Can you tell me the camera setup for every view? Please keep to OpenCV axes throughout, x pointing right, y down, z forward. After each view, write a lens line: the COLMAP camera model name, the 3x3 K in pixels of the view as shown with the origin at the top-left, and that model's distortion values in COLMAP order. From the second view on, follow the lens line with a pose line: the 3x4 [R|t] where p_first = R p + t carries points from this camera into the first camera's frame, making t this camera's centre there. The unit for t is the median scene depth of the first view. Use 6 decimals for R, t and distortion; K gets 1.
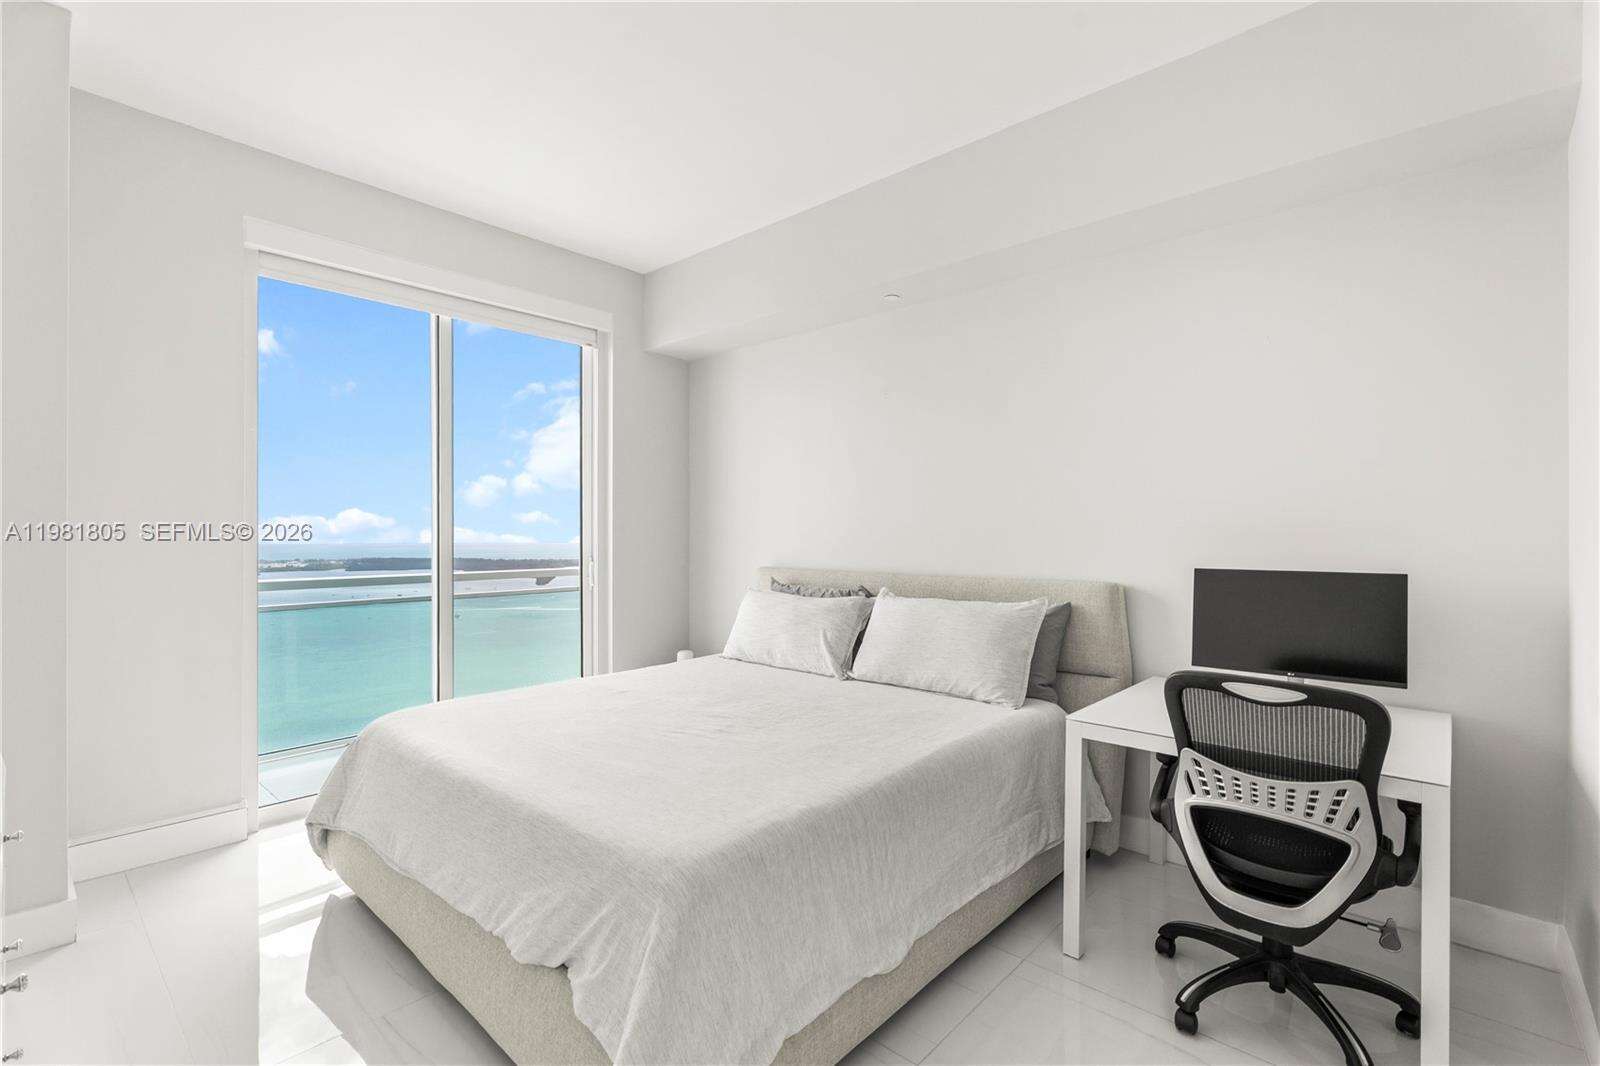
lens RADIAL K [[716.0, 0, 805.7], [0, 716.0, 530.7], [0, 0, 1]] dist [0.001804, 0.000556]
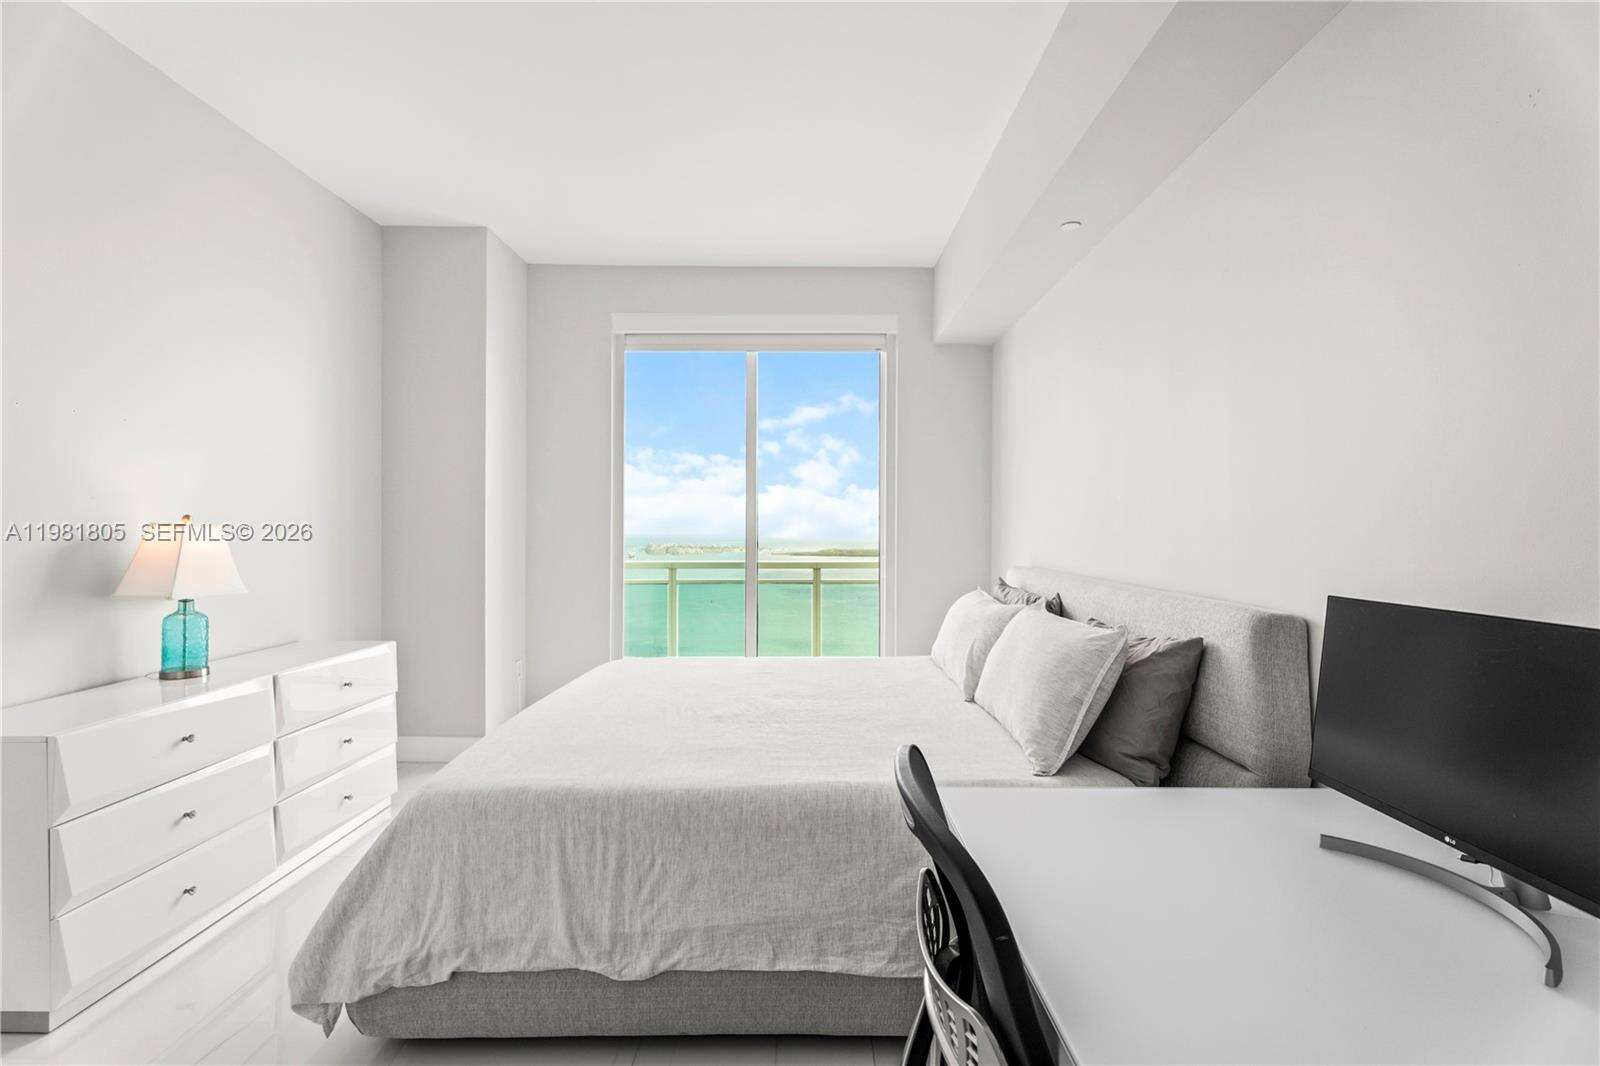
lens RADIAL K [[716.0, 0, 805.7], [0, 716.0, 530.7], [0, 0, 1]] dist [0.001804, 0.000556]
pose [[0.676632, 0.001076, -0.736320, 0.671567], [0.002223, 0.999991, 0.003504, 0.002931], [0.736318, -0.004007, 0.676624, 0.356560]]
